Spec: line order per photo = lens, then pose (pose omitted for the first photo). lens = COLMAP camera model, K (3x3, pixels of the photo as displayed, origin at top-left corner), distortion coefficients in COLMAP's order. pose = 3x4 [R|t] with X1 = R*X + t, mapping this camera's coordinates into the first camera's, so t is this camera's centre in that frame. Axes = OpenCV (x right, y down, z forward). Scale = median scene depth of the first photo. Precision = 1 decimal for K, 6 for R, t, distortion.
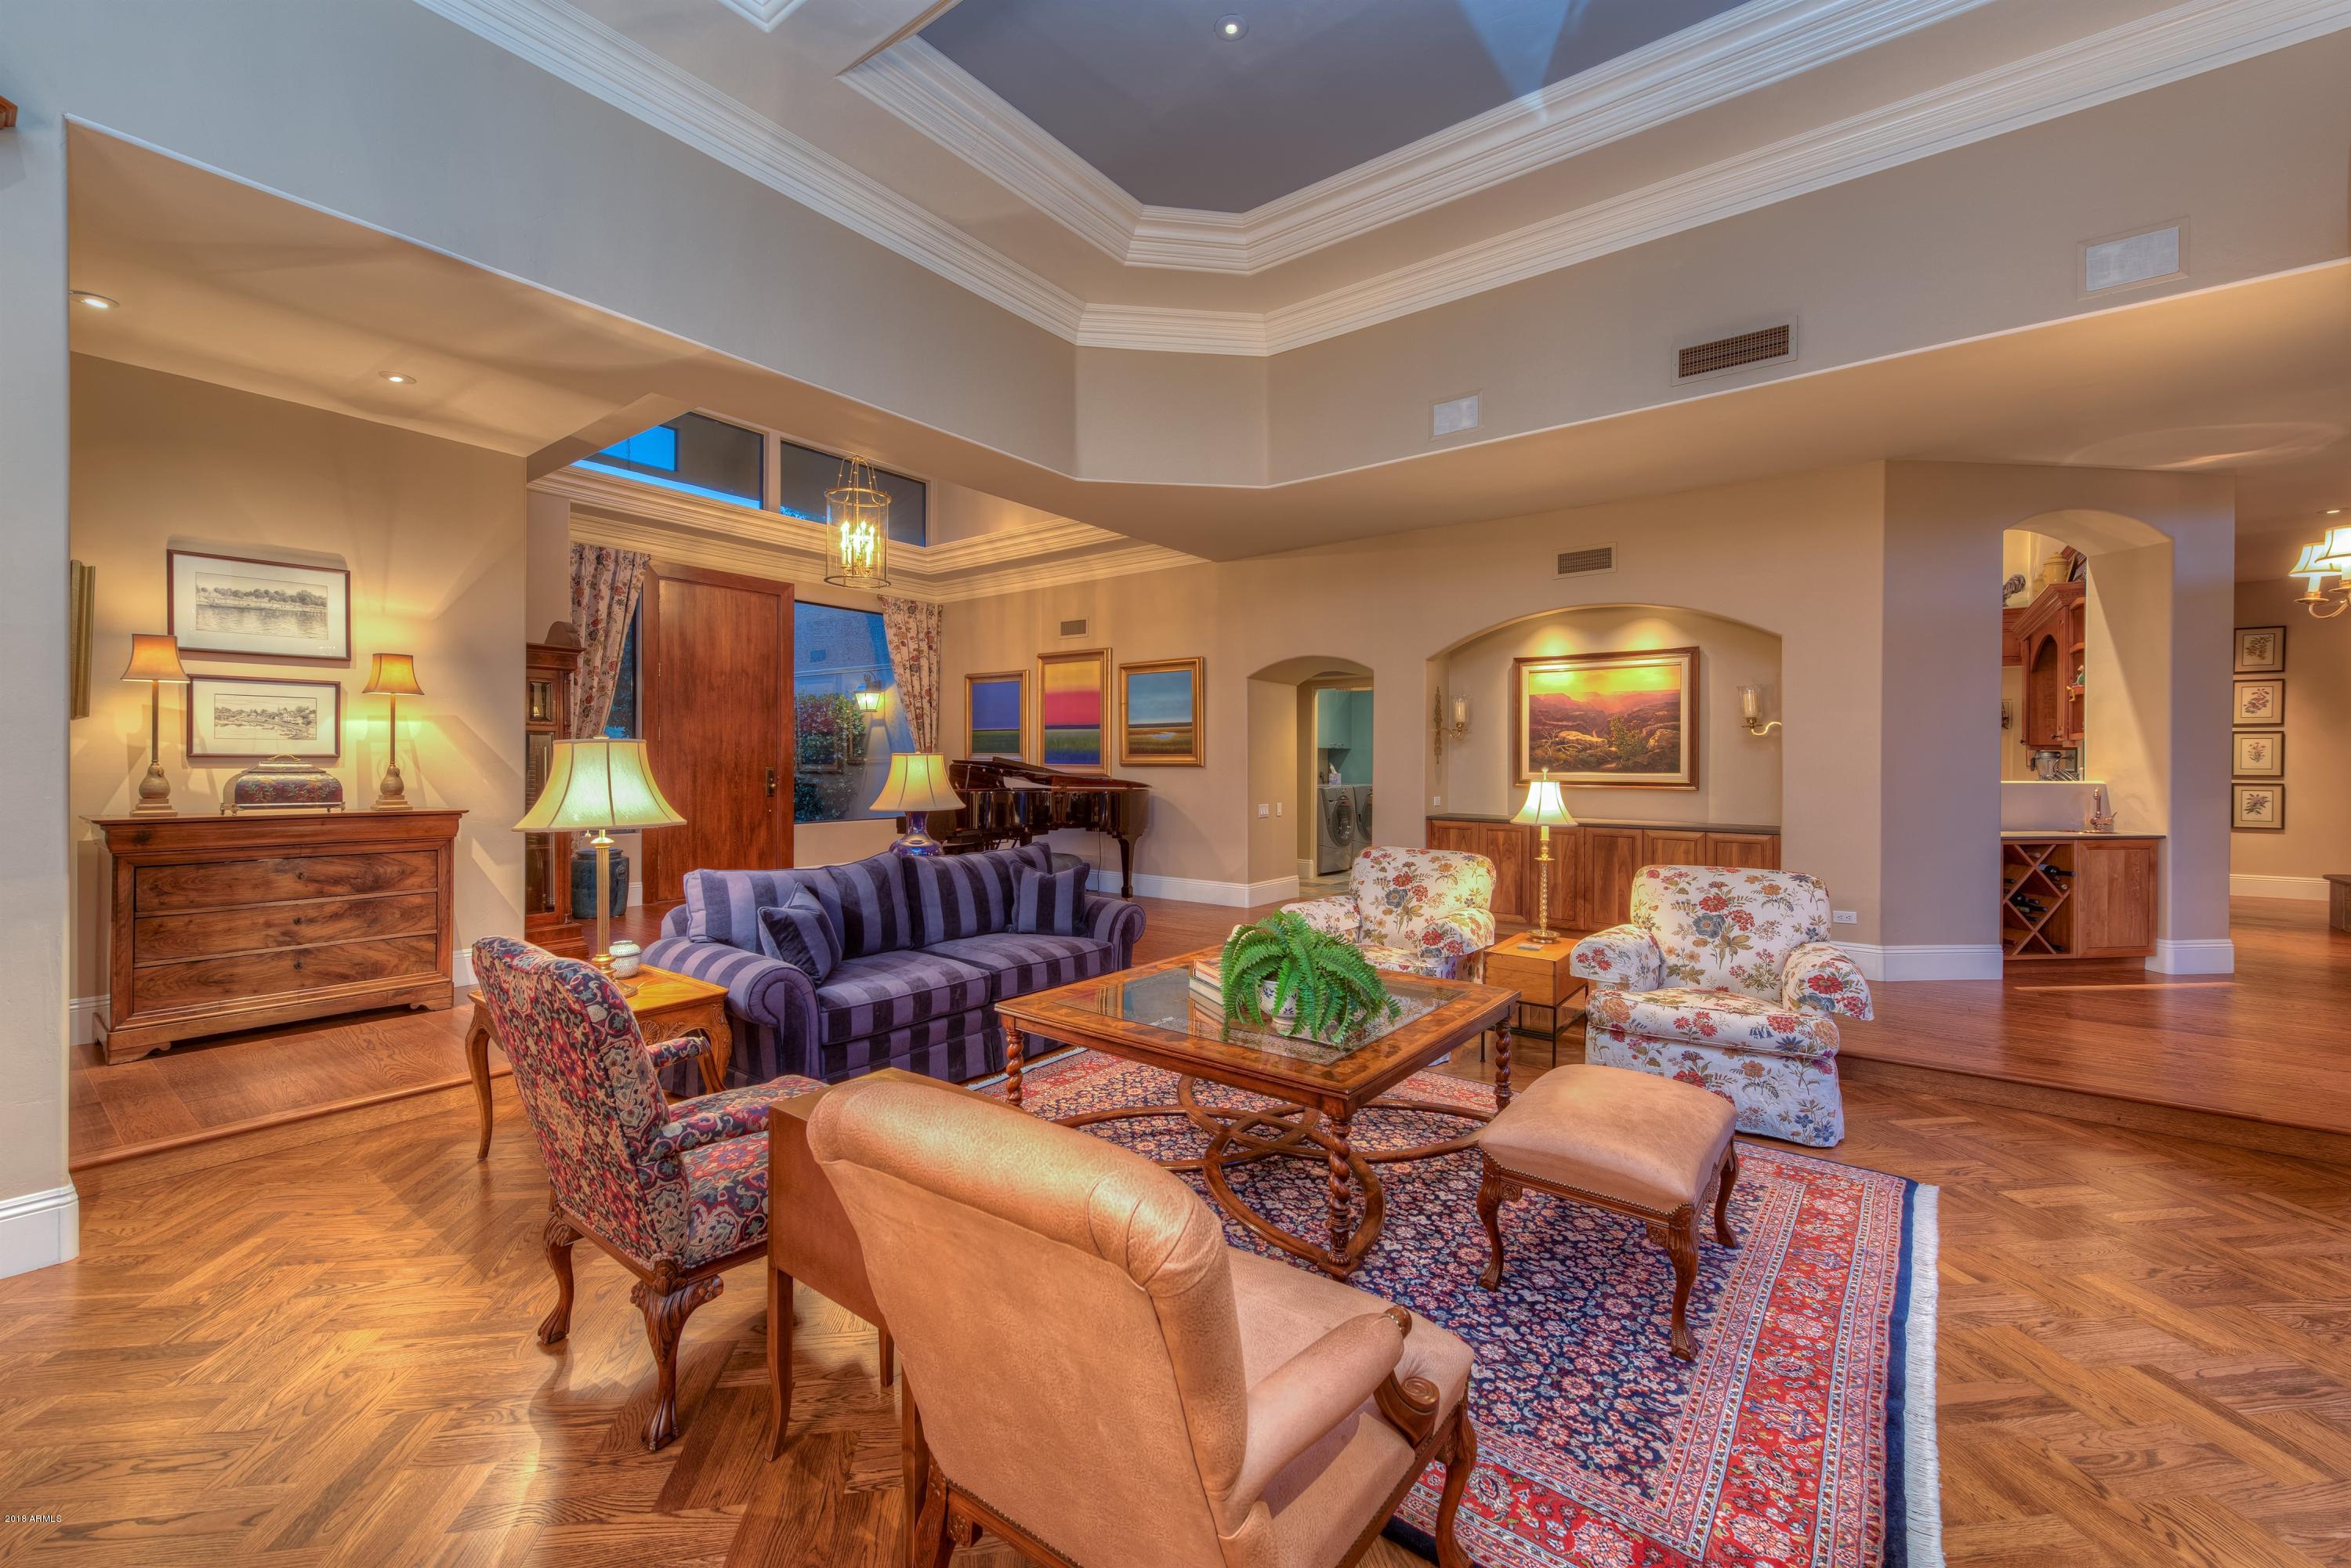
lens RADIAL K [[935.9, 0, 1177.6], [0, 935.9, 772.6], [0, 0, 1]] dist [-0.001583, -0.000394]
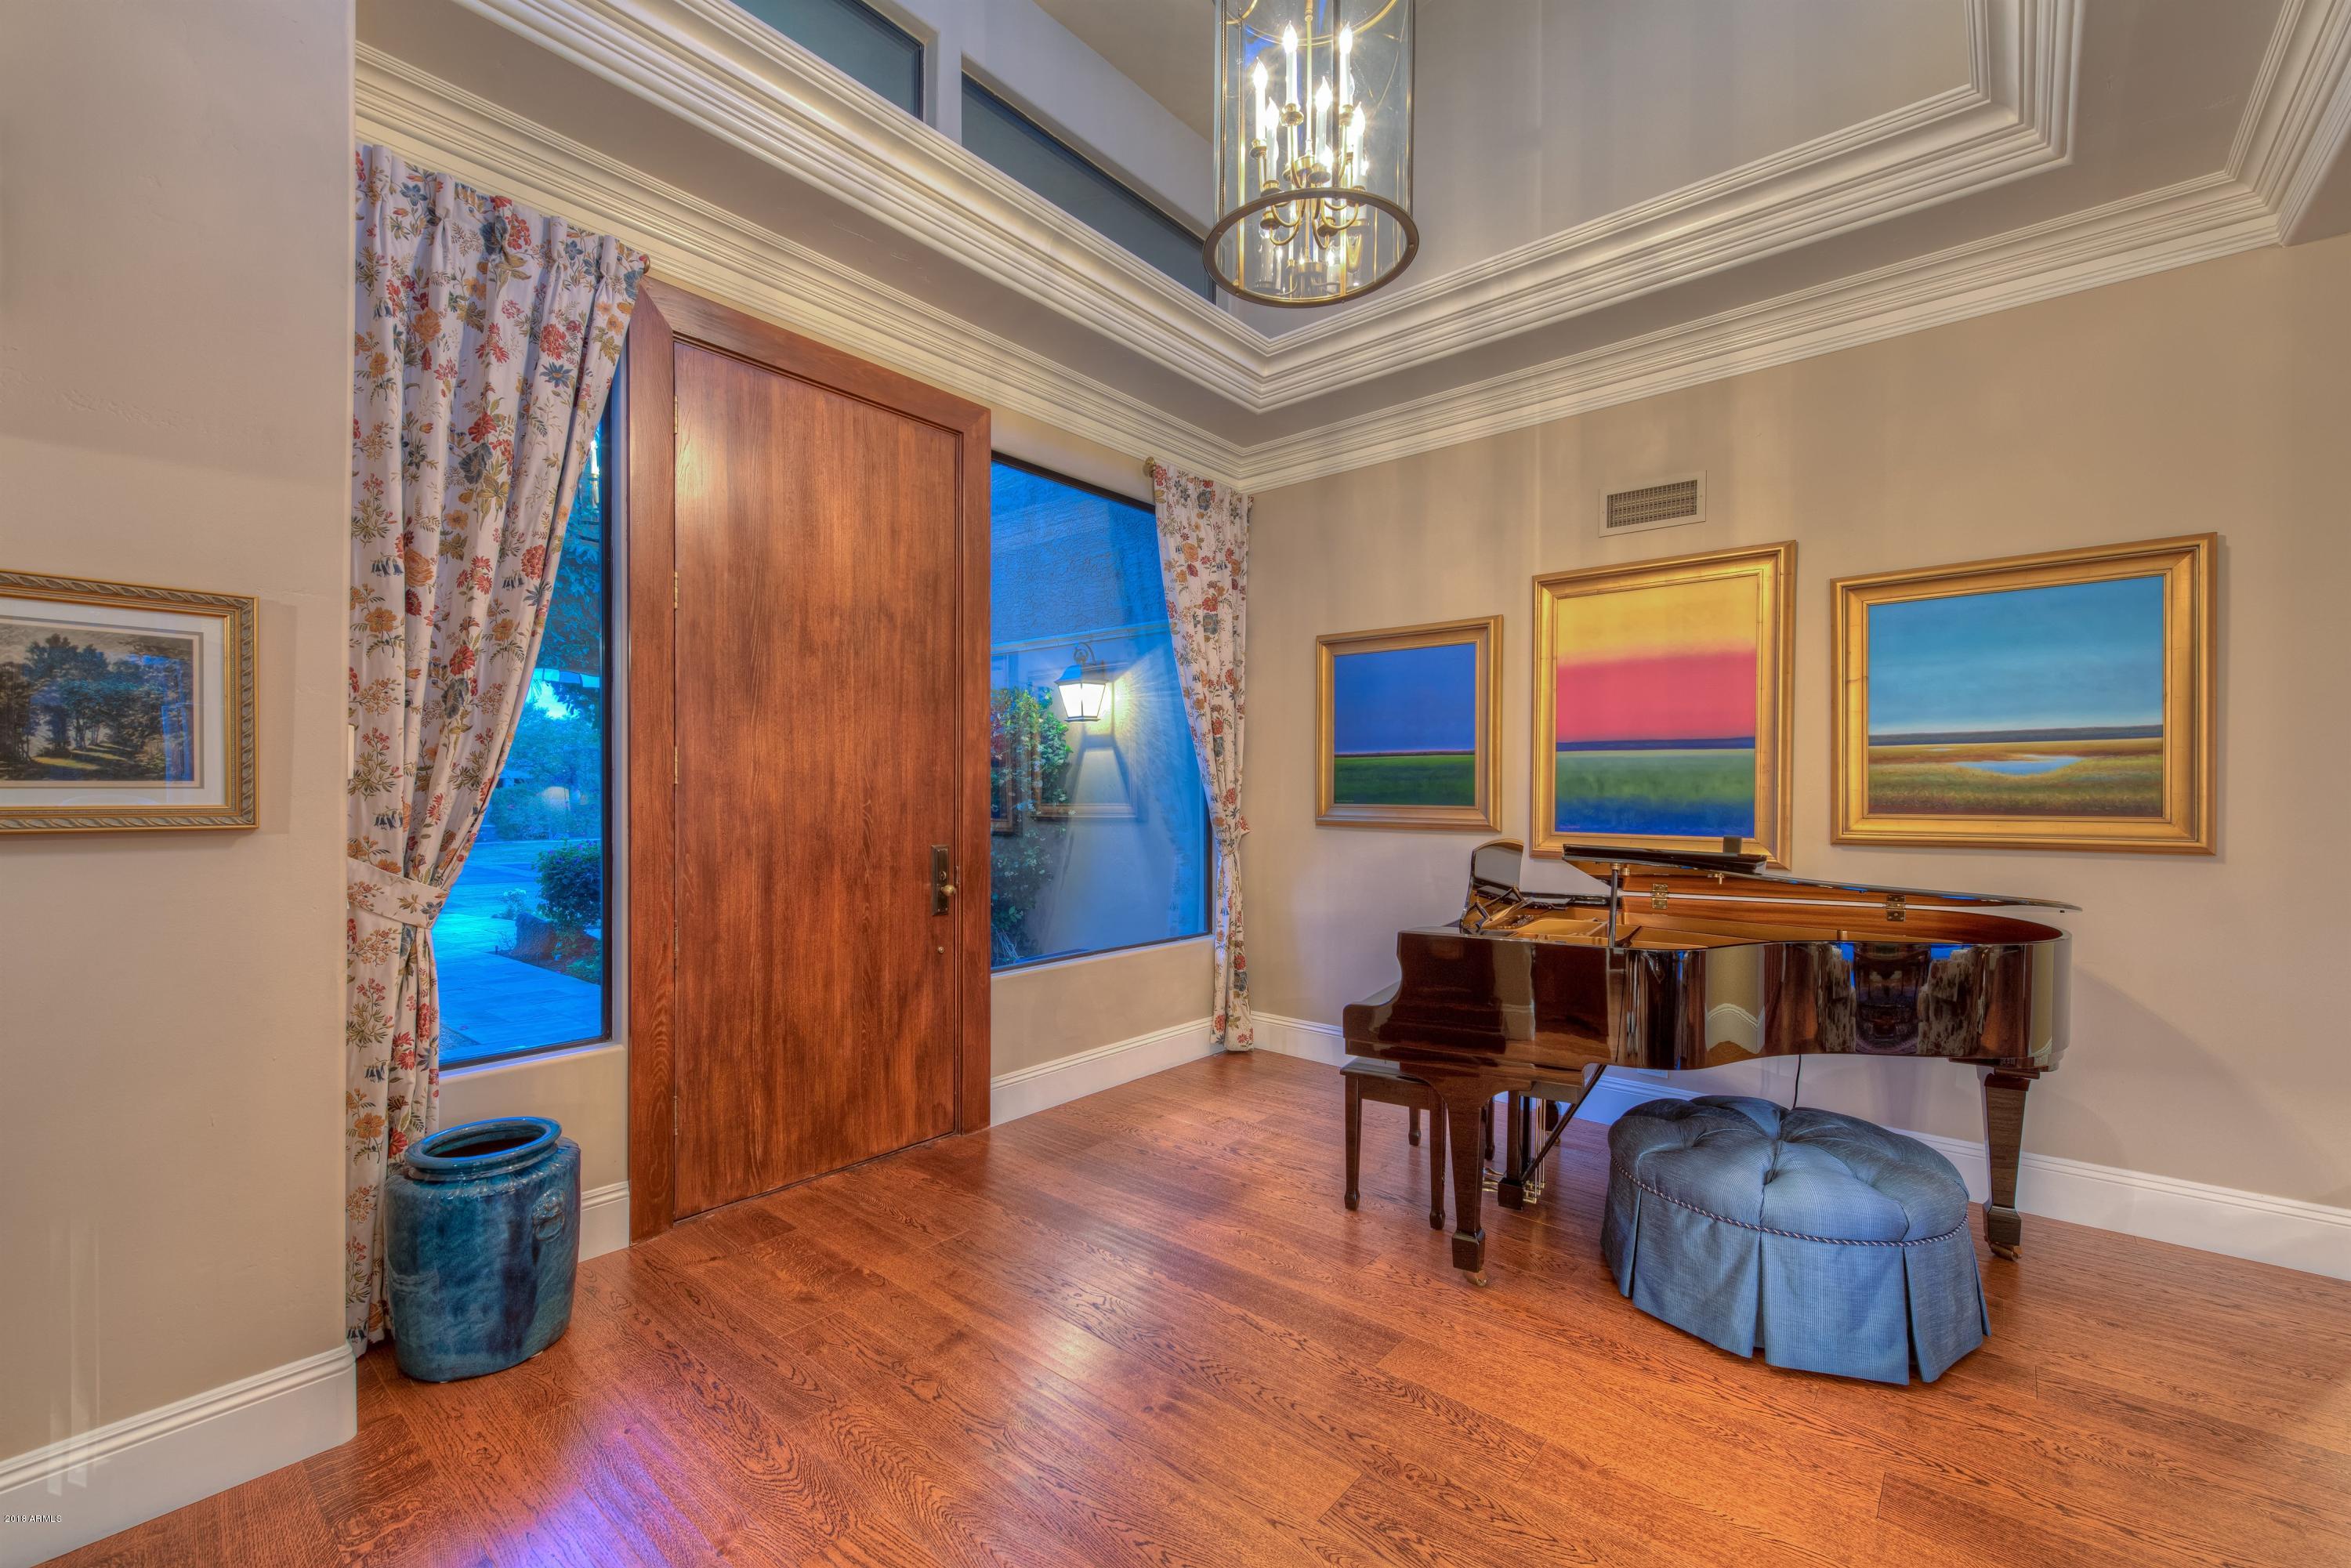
lens RADIAL K [[971.2, 0, 1170.7], [0, 971.2, 803.1], [0, 0, 1]] dist [-0.000972, -0.000086]
pose [[0.998208, -0.002215, -0.059793, -0.311768], [0.002244, 0.999997, 0.000428, -0.024590], [0.059792, -0.000561, 0.998211, 0.583095]]
